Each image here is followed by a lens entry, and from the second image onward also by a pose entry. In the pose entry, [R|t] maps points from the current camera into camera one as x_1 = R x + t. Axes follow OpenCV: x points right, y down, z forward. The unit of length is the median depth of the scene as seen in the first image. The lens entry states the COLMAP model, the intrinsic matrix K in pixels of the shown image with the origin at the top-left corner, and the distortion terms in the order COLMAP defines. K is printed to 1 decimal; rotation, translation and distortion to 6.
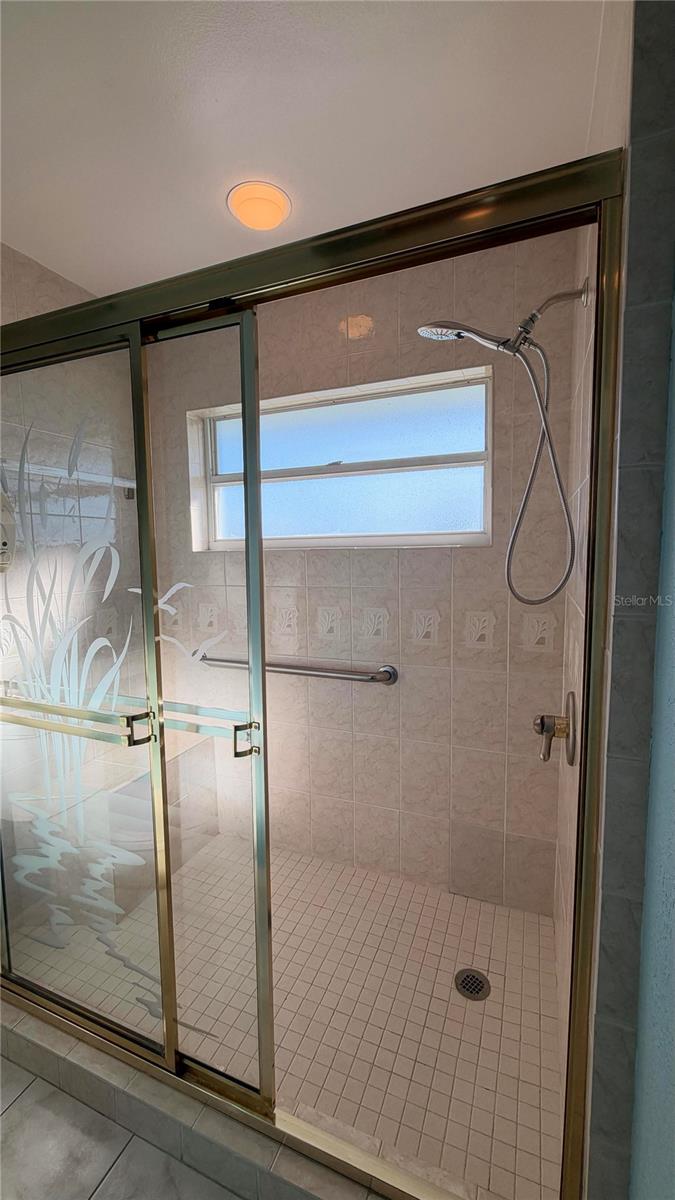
lens RADIAL K [[479.0, 0, 339.4], [0, 479.0, 593.5], [0, 0, 1]] dist [-0.001601, 0.000089]
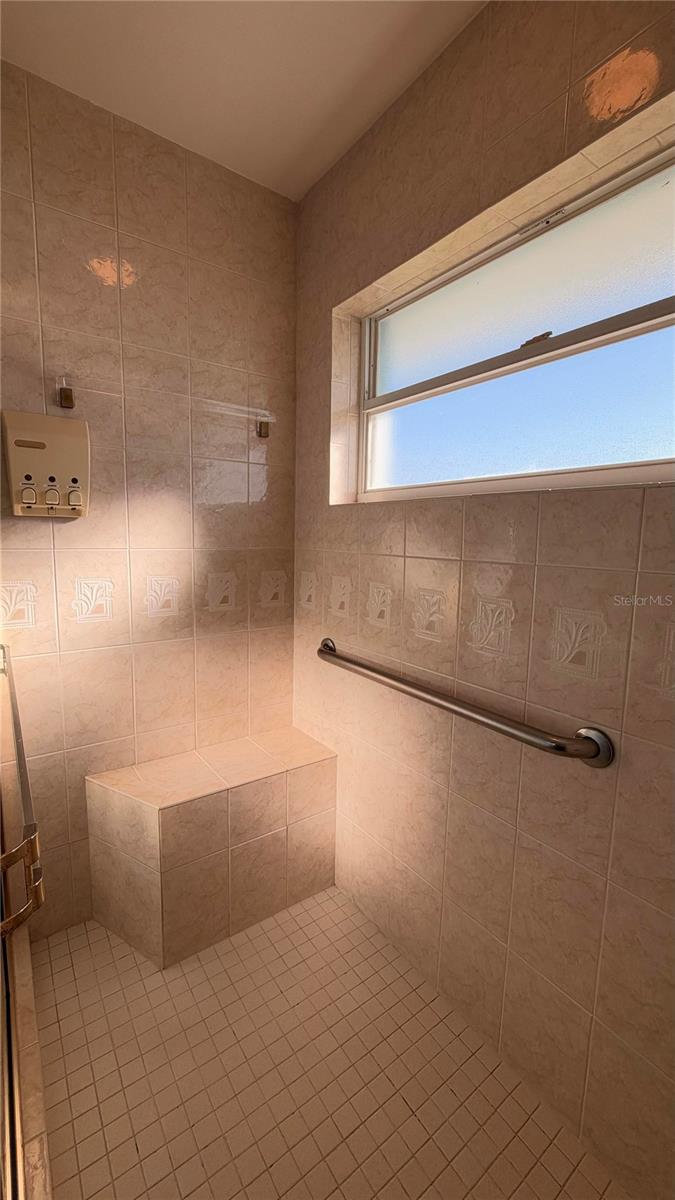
lens RADIAL K [[479.0, 0, 339.4], [0, 479.0, 593.5], [0, 0, 1]] dist [-0.001601, 0.000089]
pose [[0.847461, 0.098974, -0.521550, 0.108042], [-0.081880, 0.995080, 0.055789, 0.005814], [0.524506, -0.004574, 0.851395, 0.396054]]
